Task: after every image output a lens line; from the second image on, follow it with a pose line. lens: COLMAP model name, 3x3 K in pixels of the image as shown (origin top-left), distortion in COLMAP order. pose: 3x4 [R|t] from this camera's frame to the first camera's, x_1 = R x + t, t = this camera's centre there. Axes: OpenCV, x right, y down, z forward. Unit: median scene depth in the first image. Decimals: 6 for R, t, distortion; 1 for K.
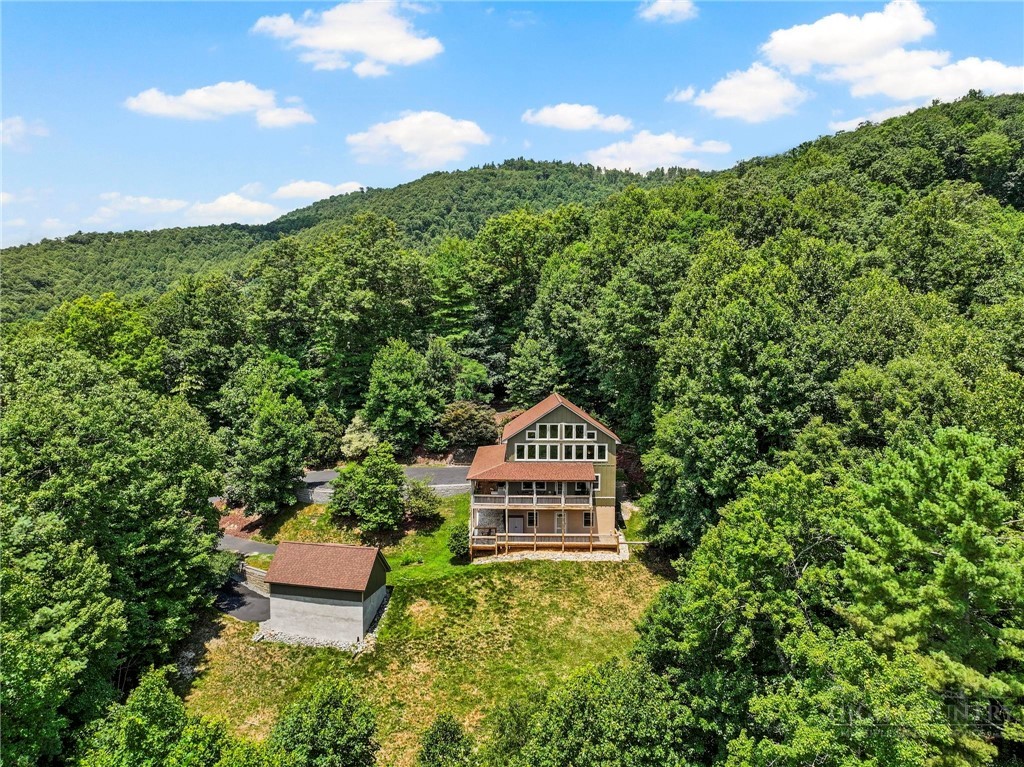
lens RADIAL K [[719.6, 0, 512.1], [0, 719.6, 382.6], [0, 0, 1]] dist [-0.004756, -0.001502]
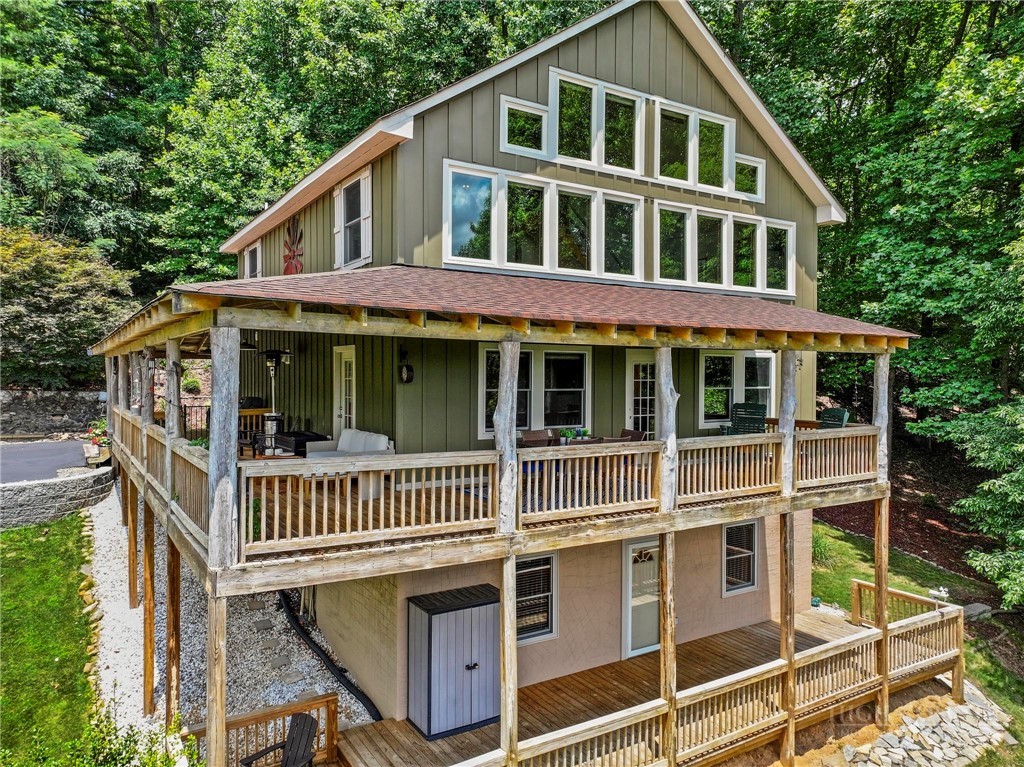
lens RADIAL K [[719.6, 0, 514.0], [0, 719.6, 384.2], [0, 0, 1]] dist [-0.004756, -0.001502]
pose [[0.837160, -0.003637, 0.546946, -0.073527], [0.031444, 0.998644, -0.041488, 0.144335], [-0.546054, 0.051930, 0.836139, 0.855421]]
